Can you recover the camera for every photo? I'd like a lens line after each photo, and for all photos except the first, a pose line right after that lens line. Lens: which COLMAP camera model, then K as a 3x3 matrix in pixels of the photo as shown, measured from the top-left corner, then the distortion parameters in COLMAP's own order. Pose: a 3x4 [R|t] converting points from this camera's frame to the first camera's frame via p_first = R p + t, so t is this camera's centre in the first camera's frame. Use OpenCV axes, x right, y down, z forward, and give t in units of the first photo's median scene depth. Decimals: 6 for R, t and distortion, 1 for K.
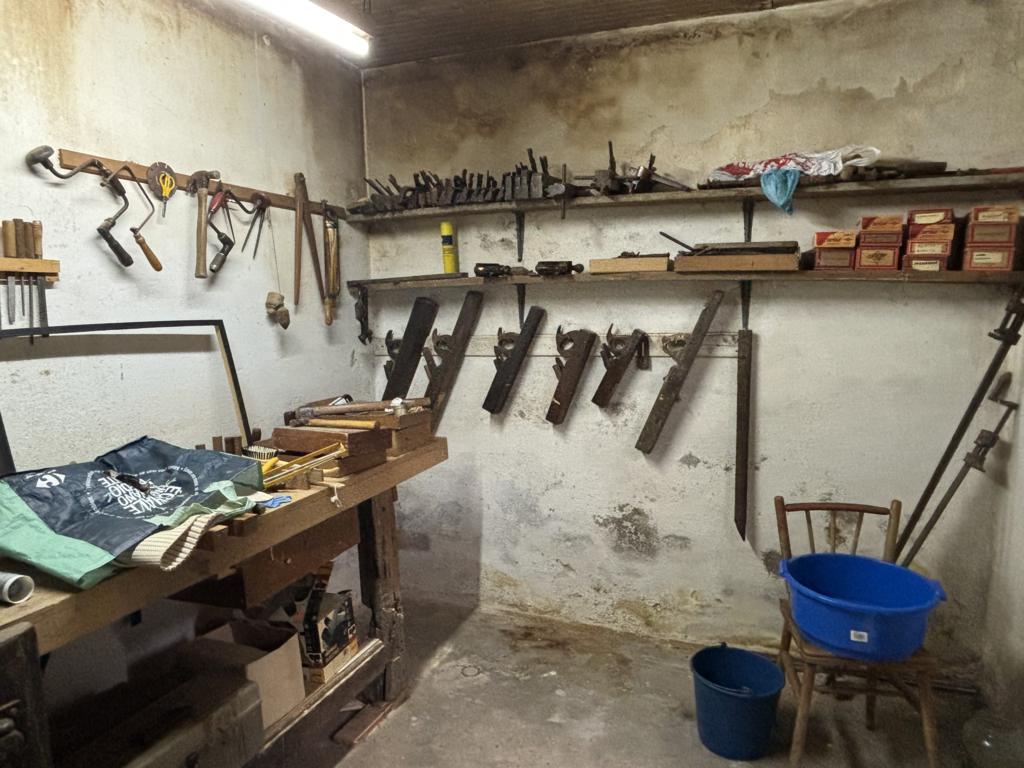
lens RADIAL K [[670.6, 0, 503.6], [0, 670.6, 377.9], [0, 0, 1]] dist [0.009694, -0.025168]
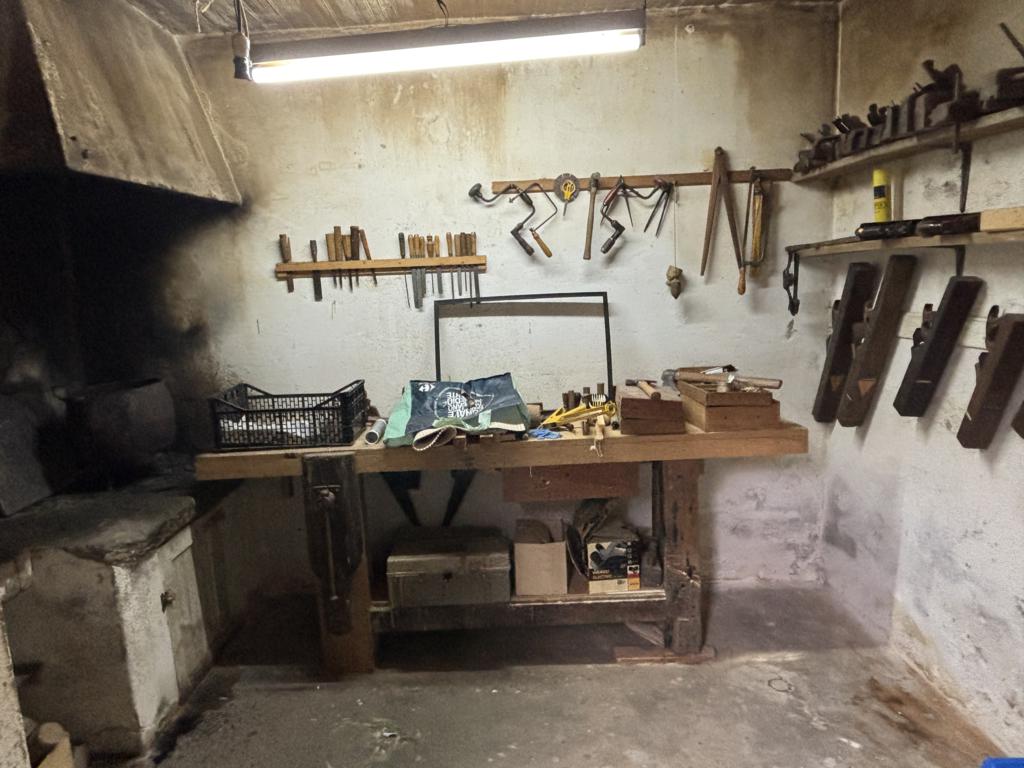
lens RADIAL K [[670.6, 0, 503.3], [0, 670.6, 388.9], [0, 0, 1]] dist [0.009694, -0.025168]
pose [[0.349595, 0.162136, -0.922765, 0.720634], [-0.064455, 0.986741, 0.148958, -0.084874], [0.934681, 0.007402, 0.355410, 0.393835]]
